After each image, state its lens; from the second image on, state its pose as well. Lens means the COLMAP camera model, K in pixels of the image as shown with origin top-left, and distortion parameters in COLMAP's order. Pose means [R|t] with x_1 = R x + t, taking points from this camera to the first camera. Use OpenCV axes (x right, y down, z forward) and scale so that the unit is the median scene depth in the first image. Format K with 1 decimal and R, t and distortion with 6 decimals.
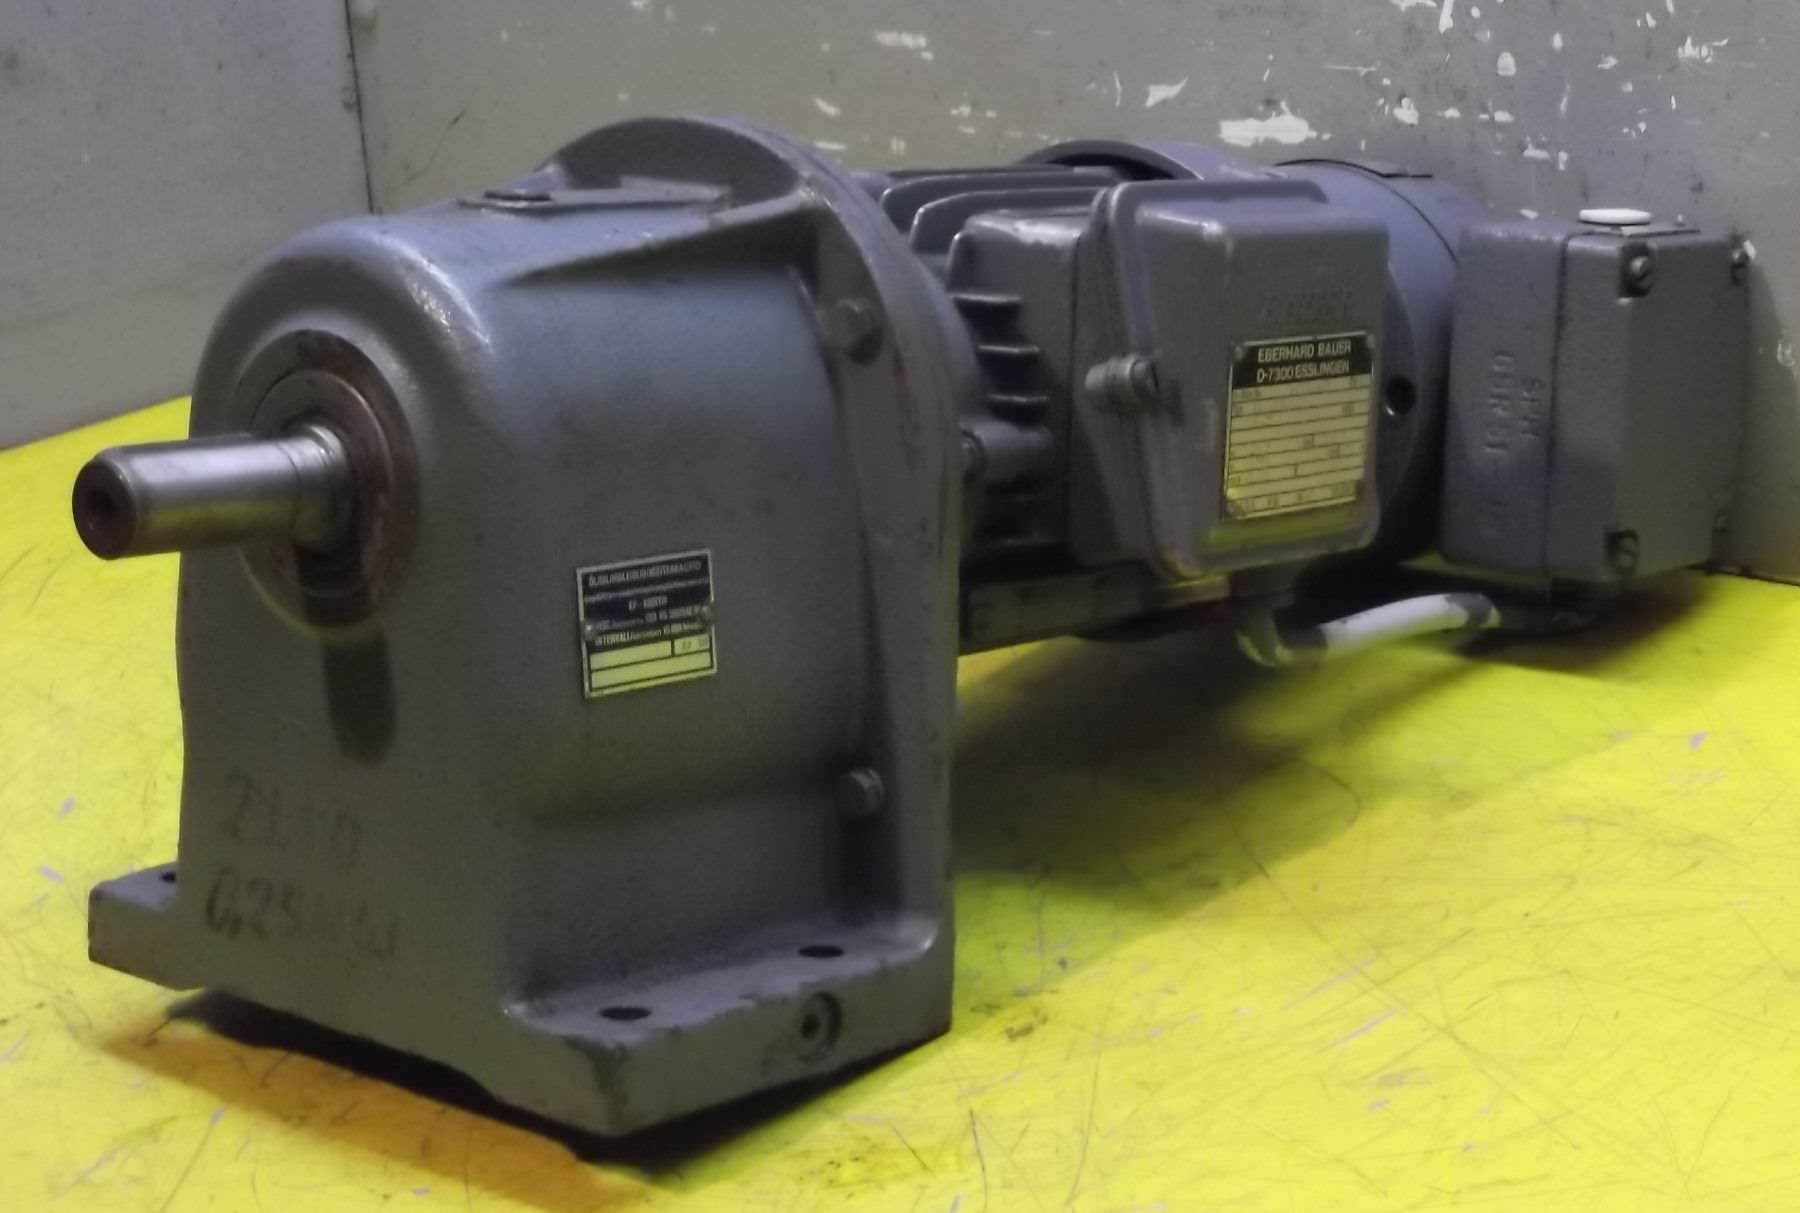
lens RADIAL K [[3510.1, 0, 908.4], [0, 3510.1, 601.7], [0, 0, 1]] dist [-0.036810, 0.000000]
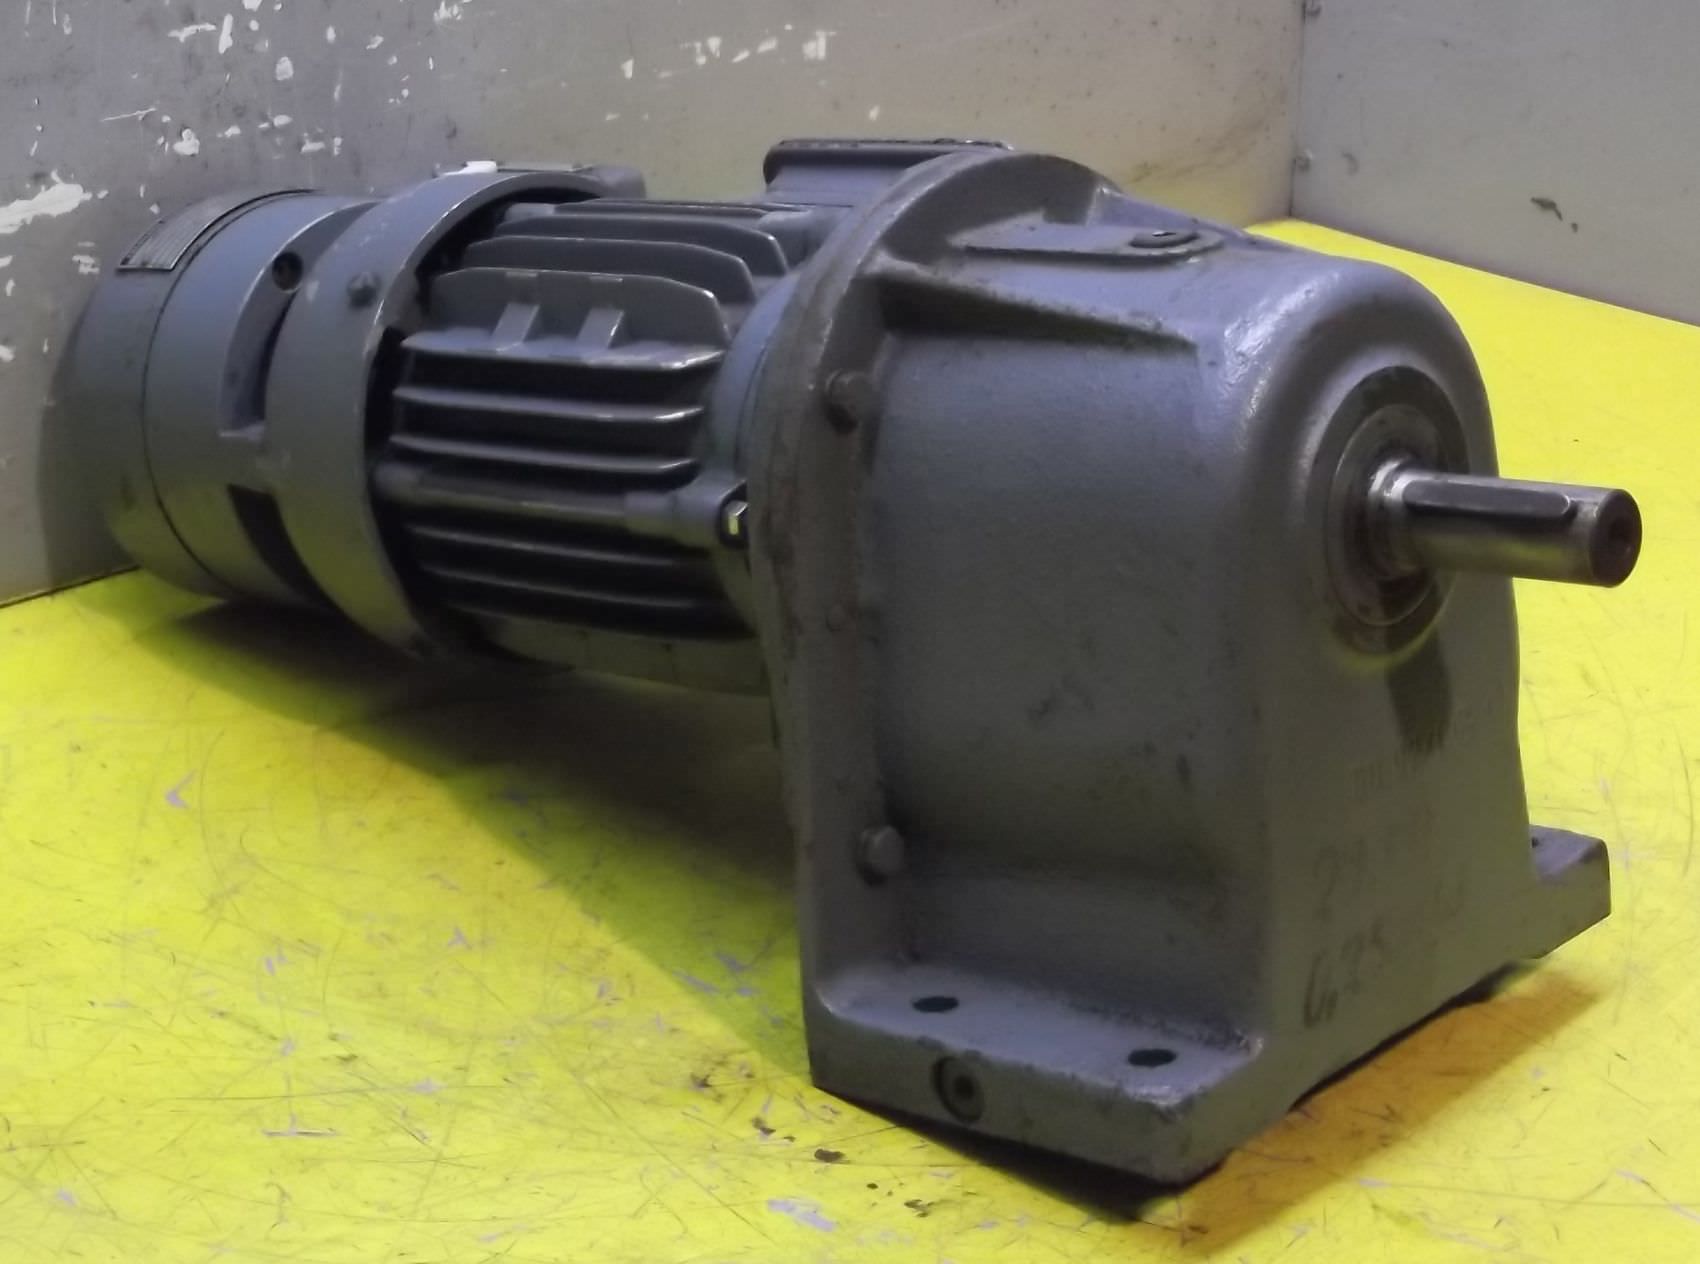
lens RADIAL K [[3573.6, 0, 854.1], [0, 3573.6, 635.6], [0, 0, 1]] dist [-0.041630, 0.000000]
pose [[0.037940, -0.318794, 0.947064, -0.862222], [0.292101, 0.909890, 0.294579, -0.260678], [-0.955635, 0.265462, 0.127641, 0.750660]]
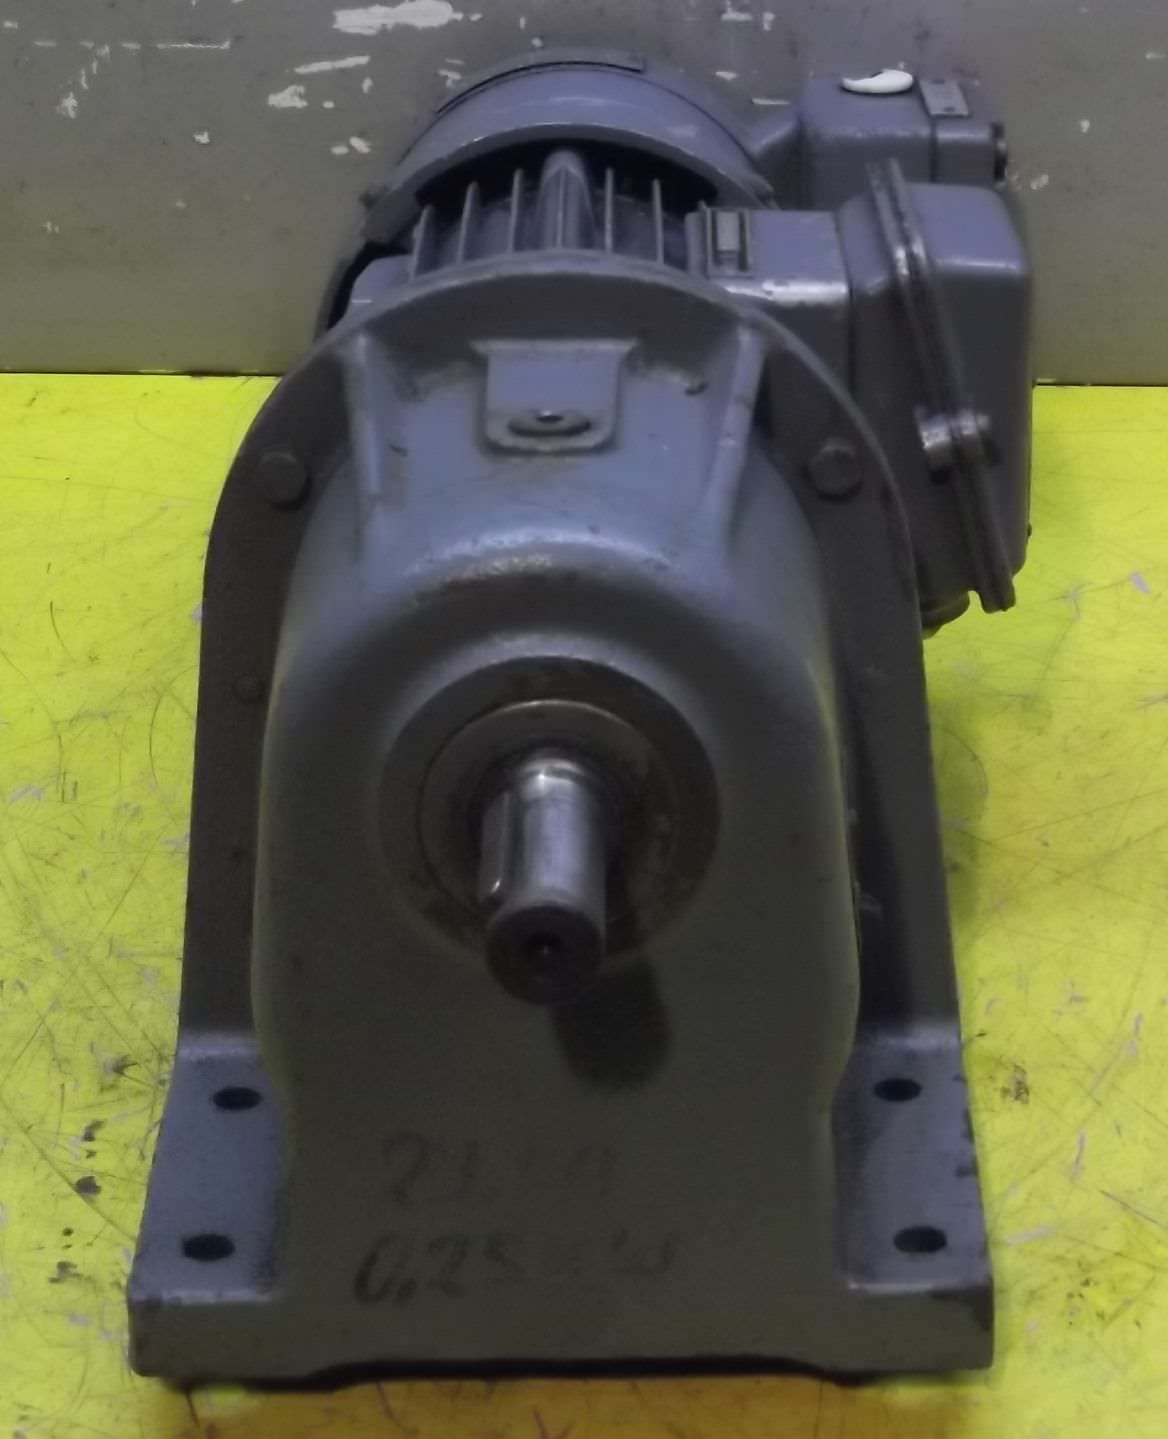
lens RADIAL K [[3606.2, 0, 579.2], [0, 3606.2, 720.5], [0, 0, 1]] dist [-0.046676, 0.000000]
pose [[0.769410, -0.291110, 0.568562, -0.490940], [0.161458, 0.949840, 0.267834, -0.218521], [-0.618013, -0.114275, 0.777818, 0.214349]]
